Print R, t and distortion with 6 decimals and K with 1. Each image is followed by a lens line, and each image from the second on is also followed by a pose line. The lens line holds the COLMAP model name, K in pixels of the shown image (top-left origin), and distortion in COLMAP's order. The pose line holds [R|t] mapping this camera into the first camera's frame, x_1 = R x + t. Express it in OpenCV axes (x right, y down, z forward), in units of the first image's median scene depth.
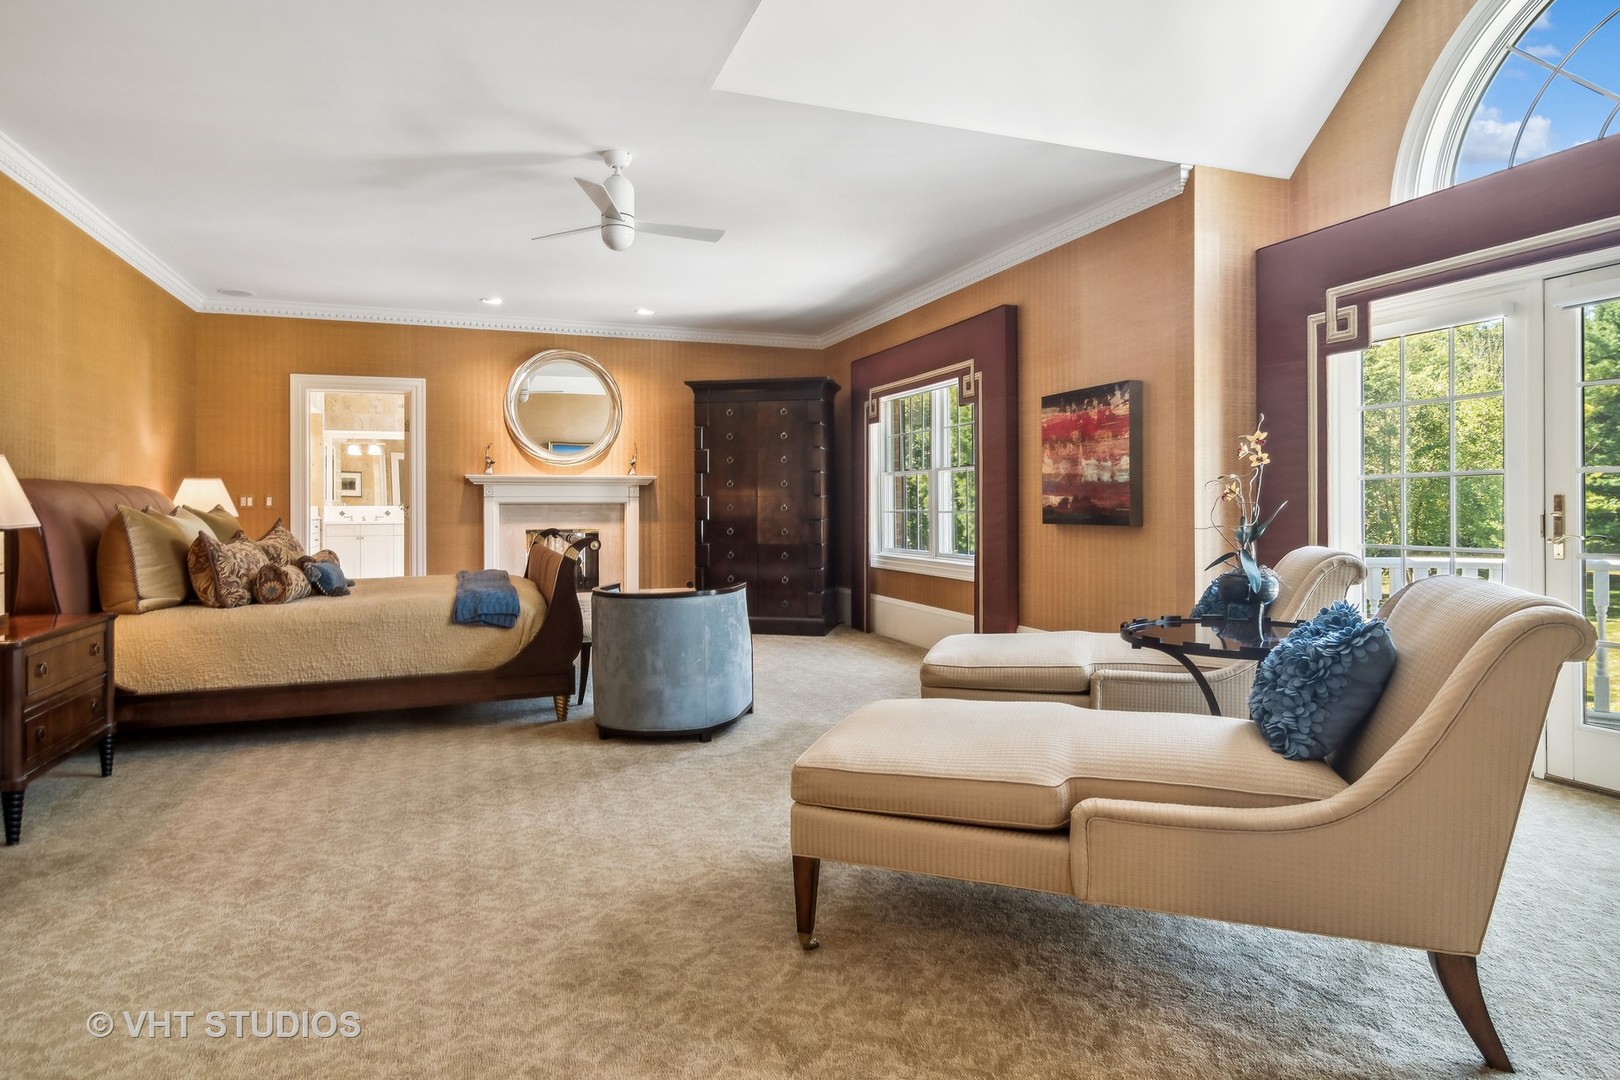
lens RADIAL K [[891.9, 0, 799.6], [0, 891.9, 509.2], [0, 0, 1]] dist [0.001761, -0.000419]
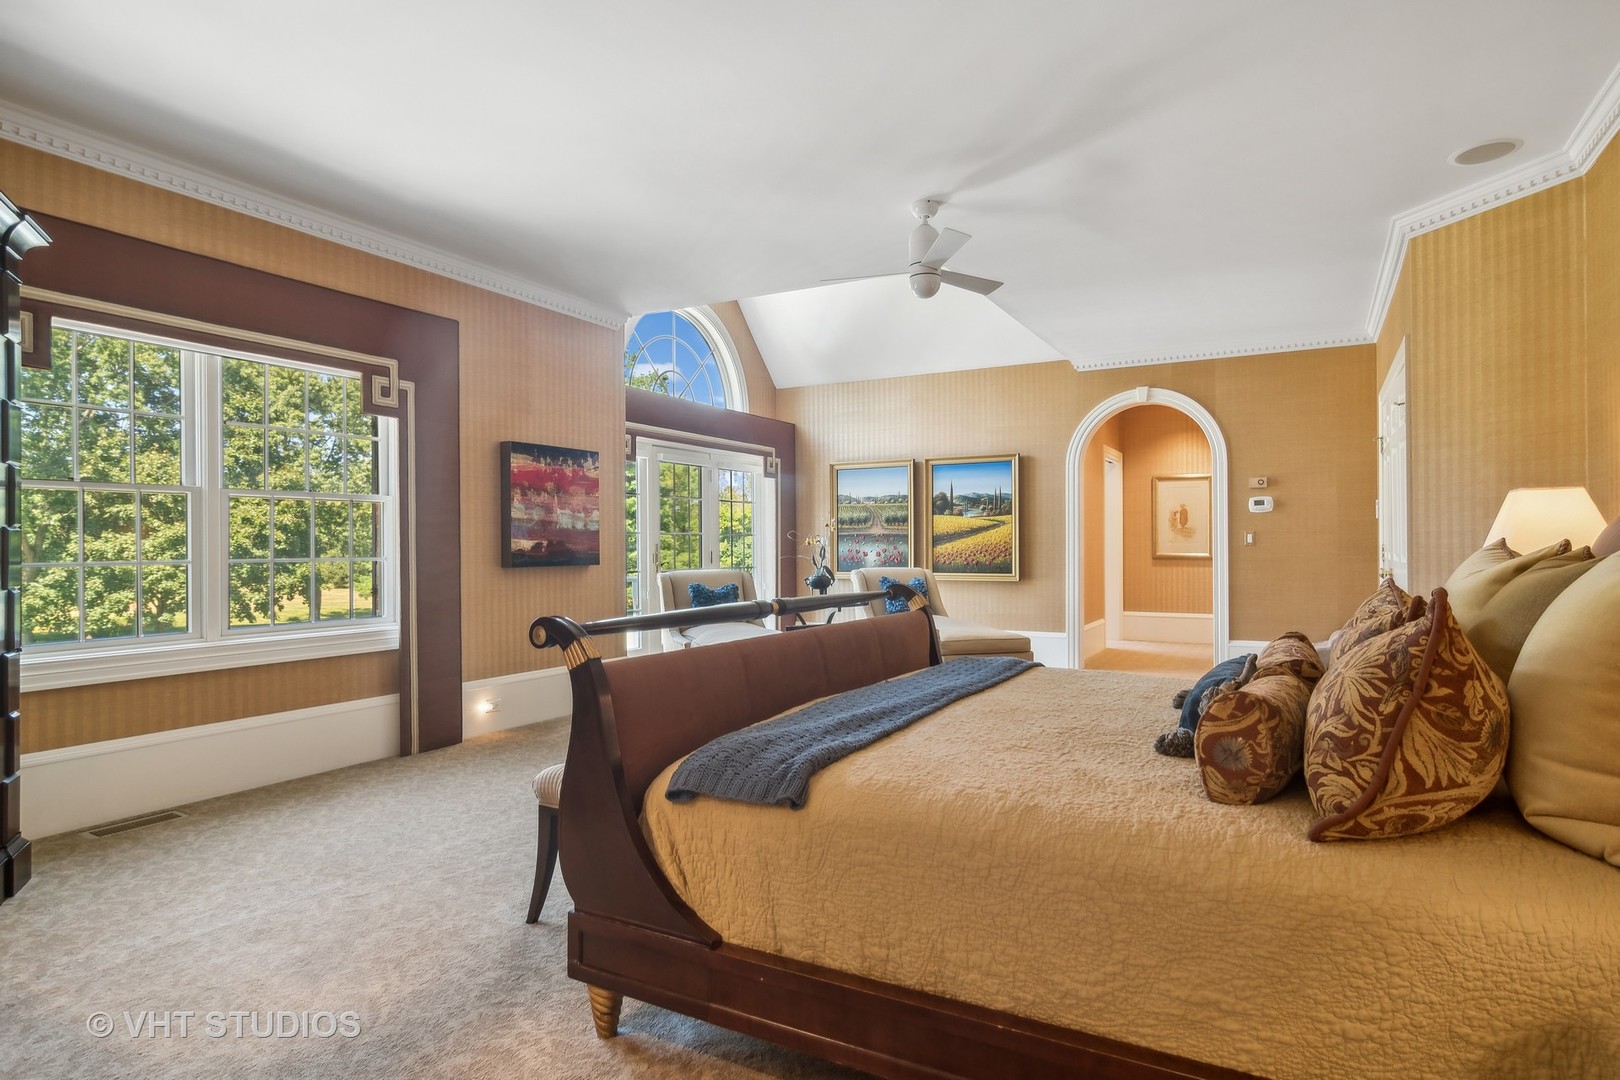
lens RADIAL K [[891.9, 0, 807.1], [0, 891.9, 540.6], [0, 0, 1]] dist [0.001761, -0.000419]
pose [[-0.651287, 0.018227, 0.758613, -0.757873], [0.016446, 0.999816, -0.009903, 0.001529], [-0.758654, 0.006026, -0.651466, 1.507690]]
